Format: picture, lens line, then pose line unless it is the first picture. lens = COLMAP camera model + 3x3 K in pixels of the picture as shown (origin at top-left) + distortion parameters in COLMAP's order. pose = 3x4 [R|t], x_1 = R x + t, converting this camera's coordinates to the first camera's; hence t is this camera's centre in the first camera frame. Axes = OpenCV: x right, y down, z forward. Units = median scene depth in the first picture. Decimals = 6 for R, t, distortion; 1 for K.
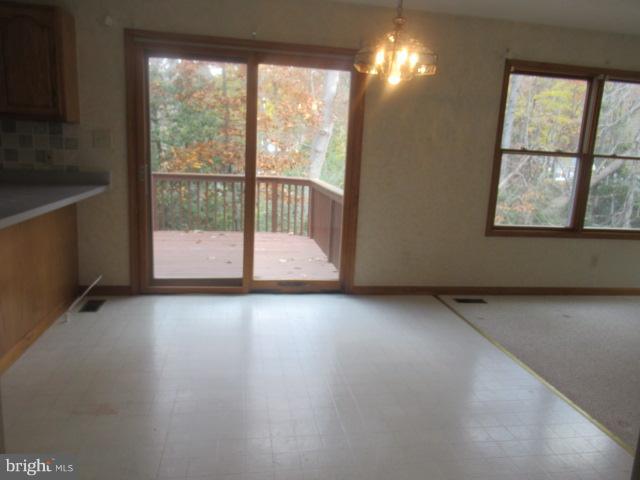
lens RADIAL K [[473.2, 0, 321.6], [0, 473.2, 236.7], [0, 0, 1]] dist [-0.003851, 0.001893]
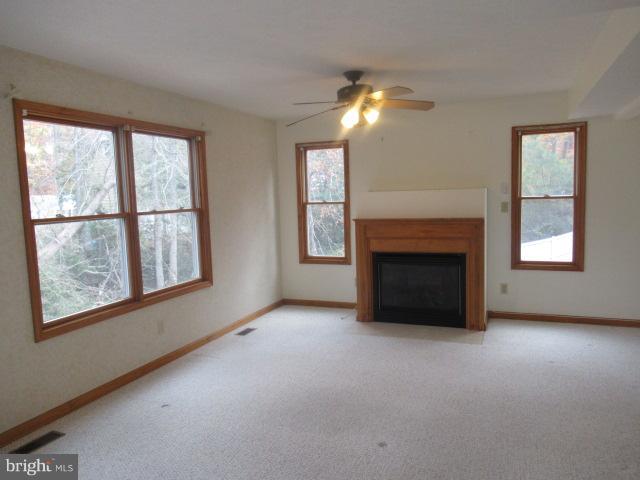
lens RADIAL K [[473.2, 0, 321.6], [0, 473.2, 236.7], [0, 0, 1]] dist [-0.003851, 0.001893]
pose [[0.515393, -0.151618, 0.843435, -0.005478], [0.220394, 0.974569, 0.040516, -0.092366], [-0.828128, 0.165006, 0.535702, 0.248829]]
